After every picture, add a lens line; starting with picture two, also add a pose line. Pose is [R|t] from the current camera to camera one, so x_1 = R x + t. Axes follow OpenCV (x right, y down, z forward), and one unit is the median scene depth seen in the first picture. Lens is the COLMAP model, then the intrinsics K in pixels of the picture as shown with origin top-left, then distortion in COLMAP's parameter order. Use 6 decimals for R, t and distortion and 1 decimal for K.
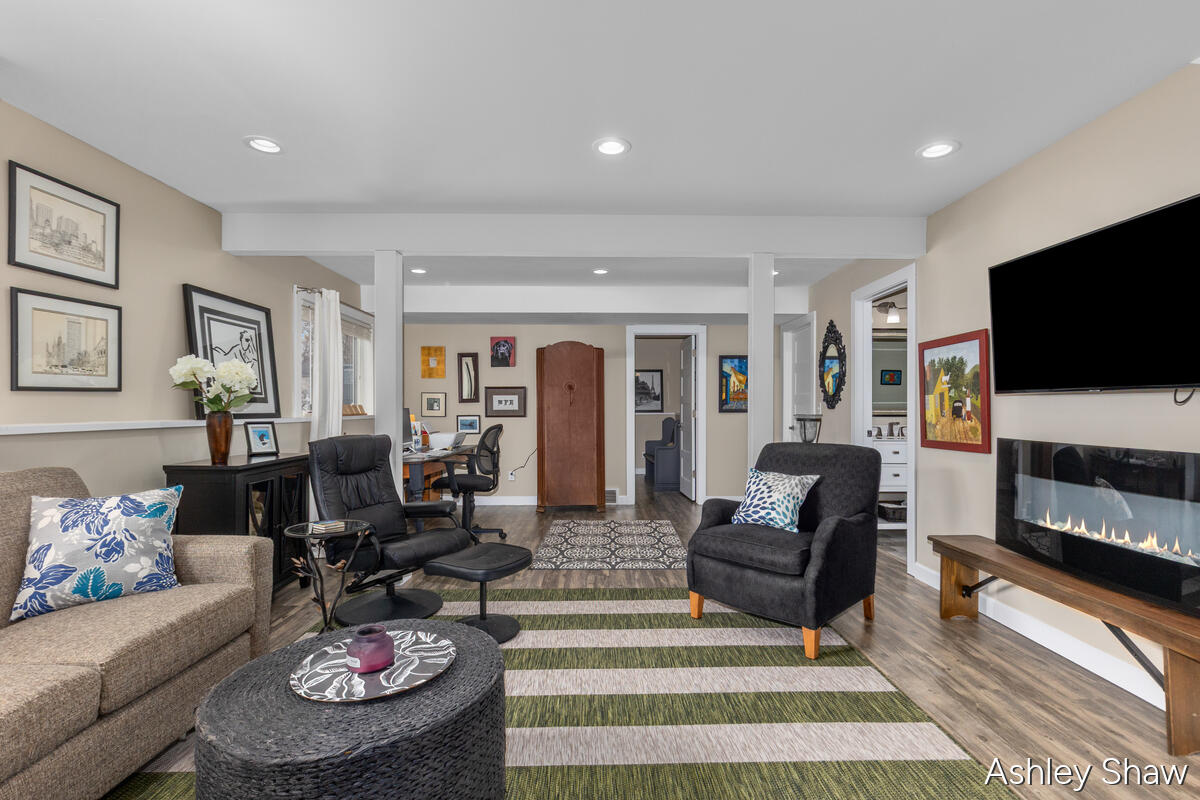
lens RADIAL K [[545.2, 0, 603.5], [0, 545.2, 406.1], [0, 0, 1]] dist [0.001613, -0.001992]
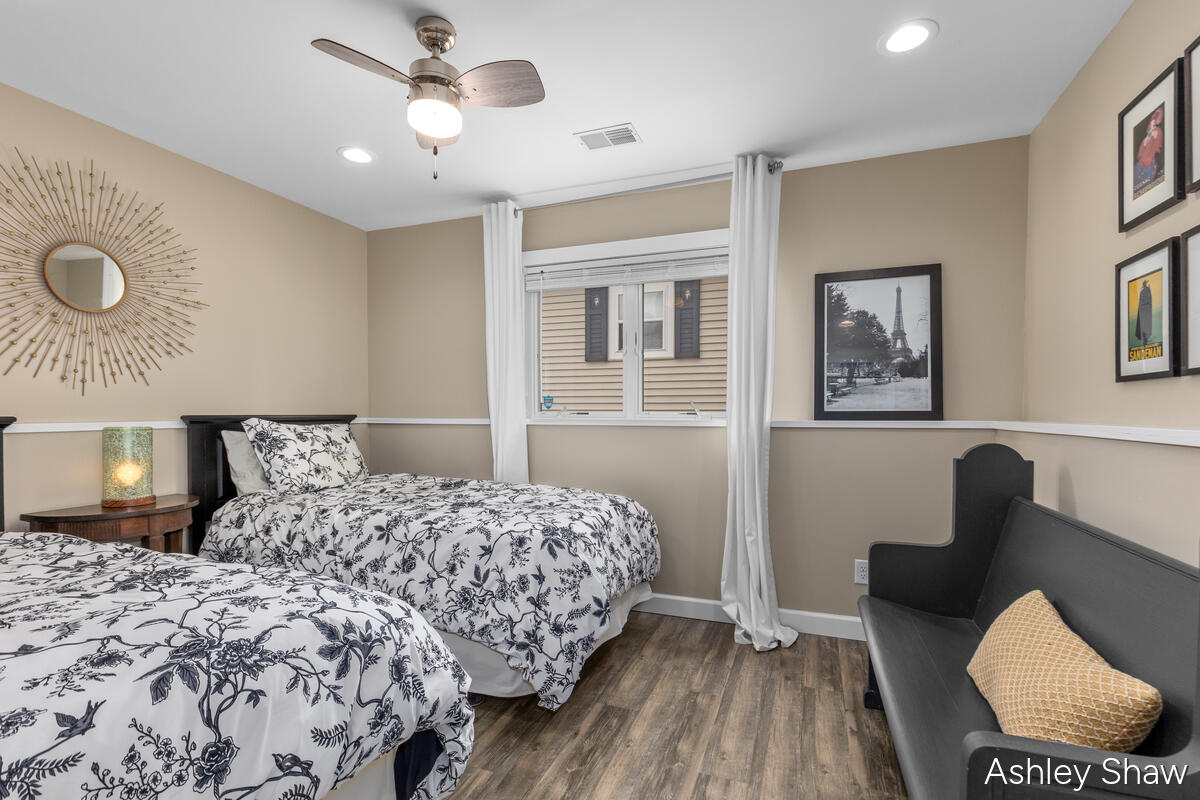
lens RADIAL K [[545.2, 0, 598.2], [0, 545.2, 425.8], [0, 0, 1]] dist [0.001613, -0.001992]
pose [[0.930385, 0.010726, -0.366428, 0.147222], [0.000816, 0.999509, 0.031328, 0.018952], [0.366584, -0.029446, 0.929919, 2.029190]]
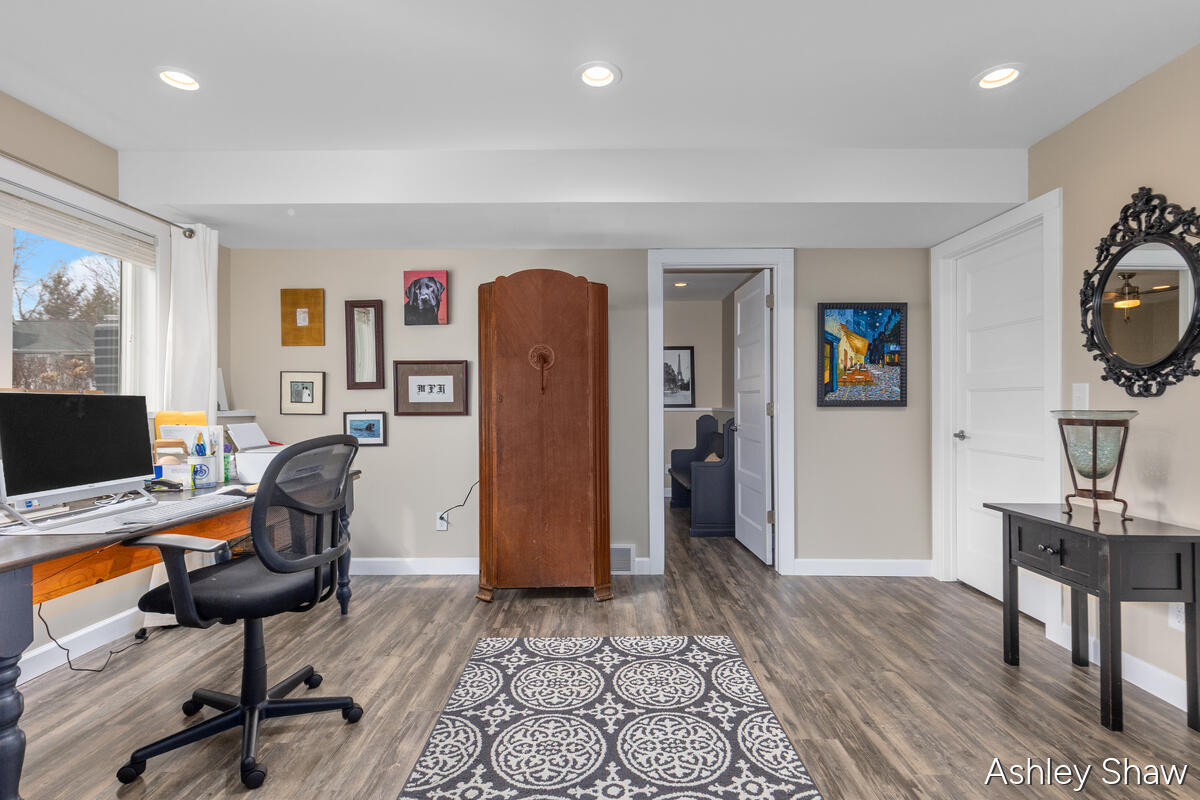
lens RADIAL K [[545.2, 0, 599.9], [0, 545.2, 396.8], [0, 0, 1]] dist [0.001613, -0.001992]
pose [[0.999773, -0.000559, -0.021298, 0.008134], [0.000382, 0.999965, -0.008342, 0.012170], [0.021302, 0.008332, 0.999738, 0.890607]]
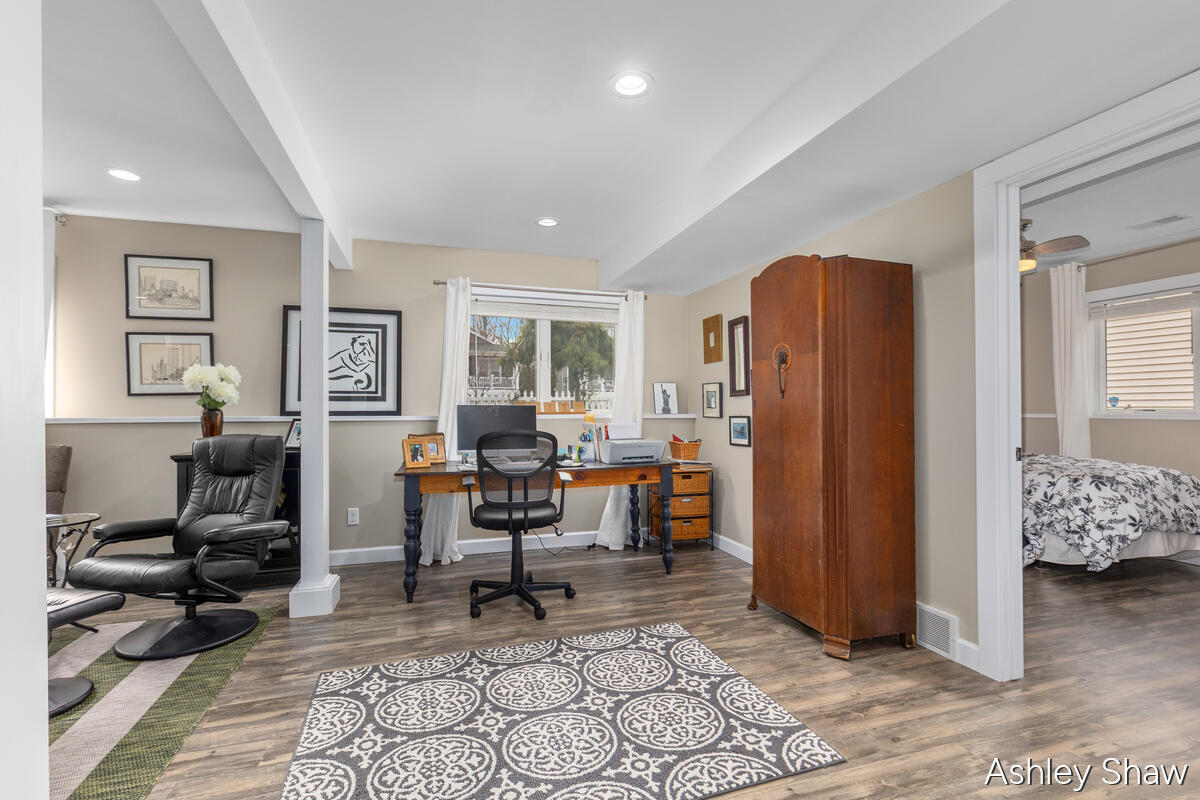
lens RADIAL K [[545.2, 0, 607.6], [0, 545.2, 406.2], [0, 0, 1]] dist [0.001613, -0.001992]
pose [[0.298957, -0.004778, -0.954255, 0.620408], [0.007674, 0.999967, -0.002602, 0.011651], [0.954236, -0.006545, 0.298984, 1.319417]]
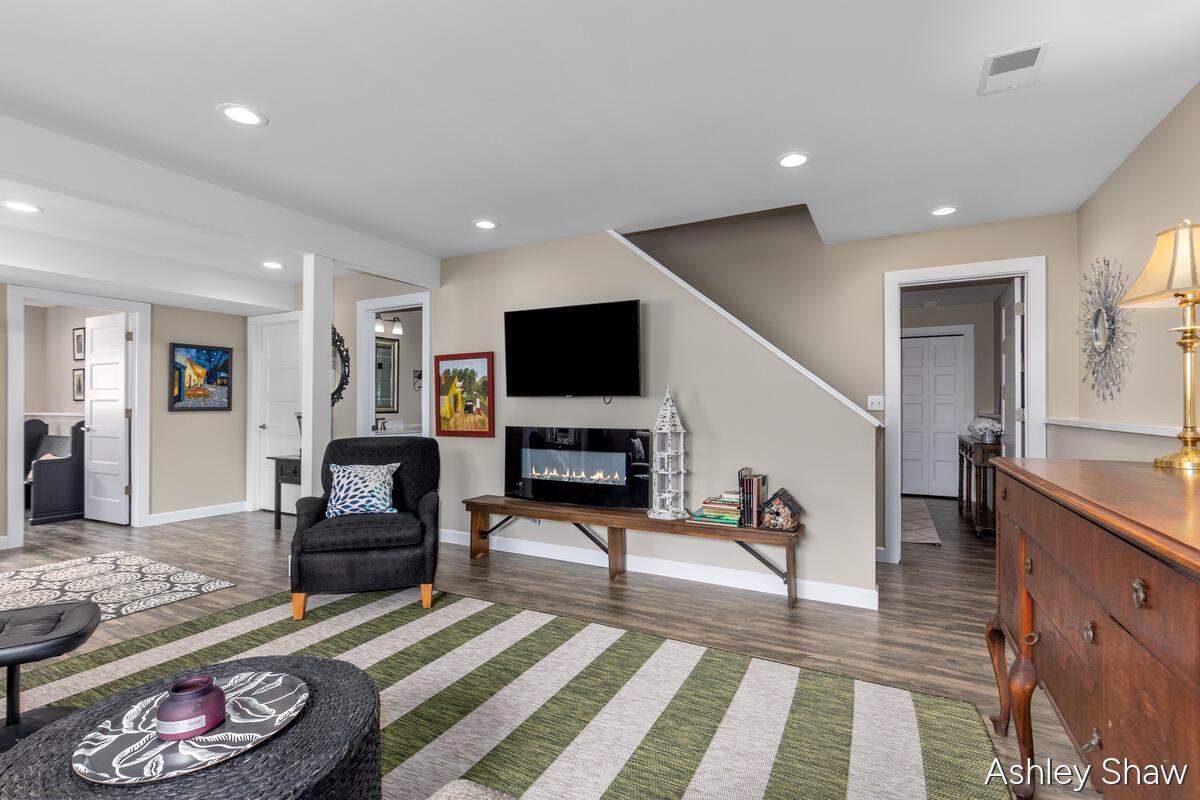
lens RADIAL K [[545.2, 0, 605.1], [0, 545.2, 402.3], [0, 0, 1]] dist [0.001613, -0.001992]
pose [[0.479967, 0.005385, 0.877270, -0.394257], [-0.003082, 0.999985, -0.004453, -0.000842], [-0.877281, -0.000566, 0.479977, 0.038341]]
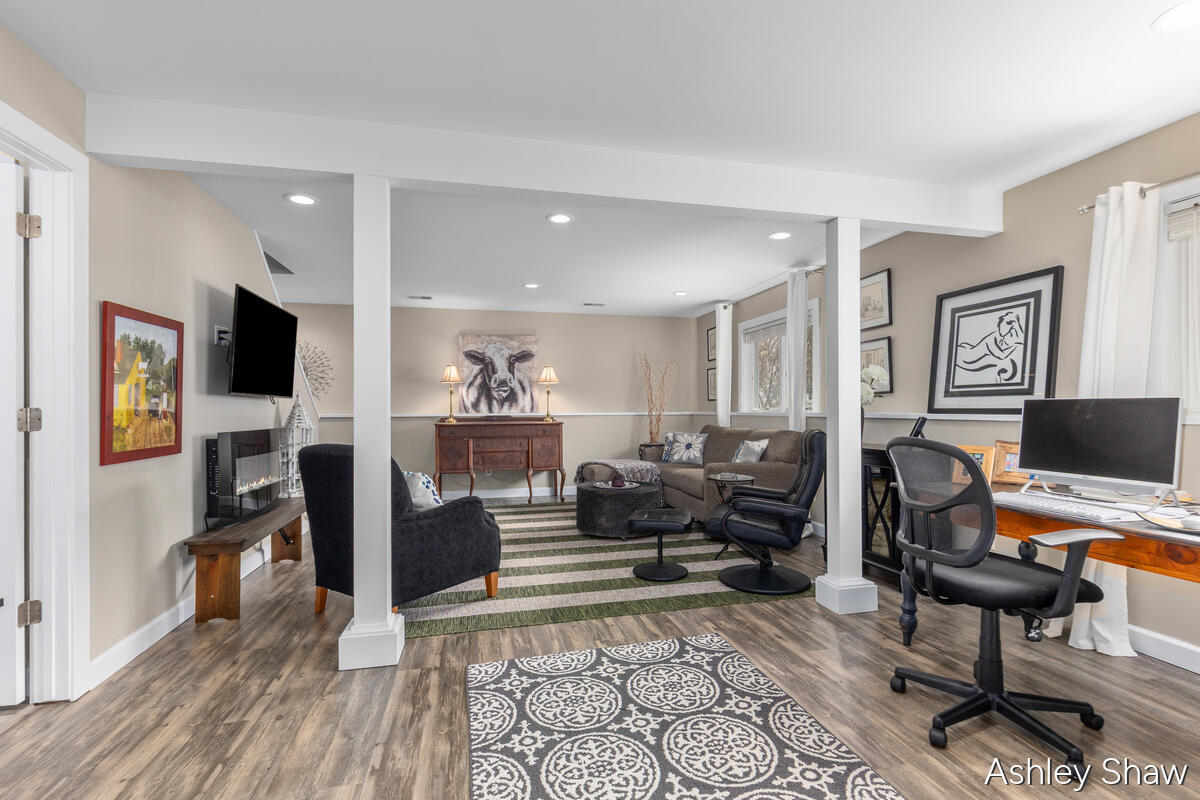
lens RADIAL K [[545.2, 0, 605.8], [0, 545.2, 405.9], [0, 0, 1]] dist [0.001613, -0.001992]
pose [[-0.973239, 0.002694, -0.229779, 0.182358], [0.005407, 0.999923, -0.011180, 0.017723], [0.229731, -0.012124, -0.973179, 1.945511]]
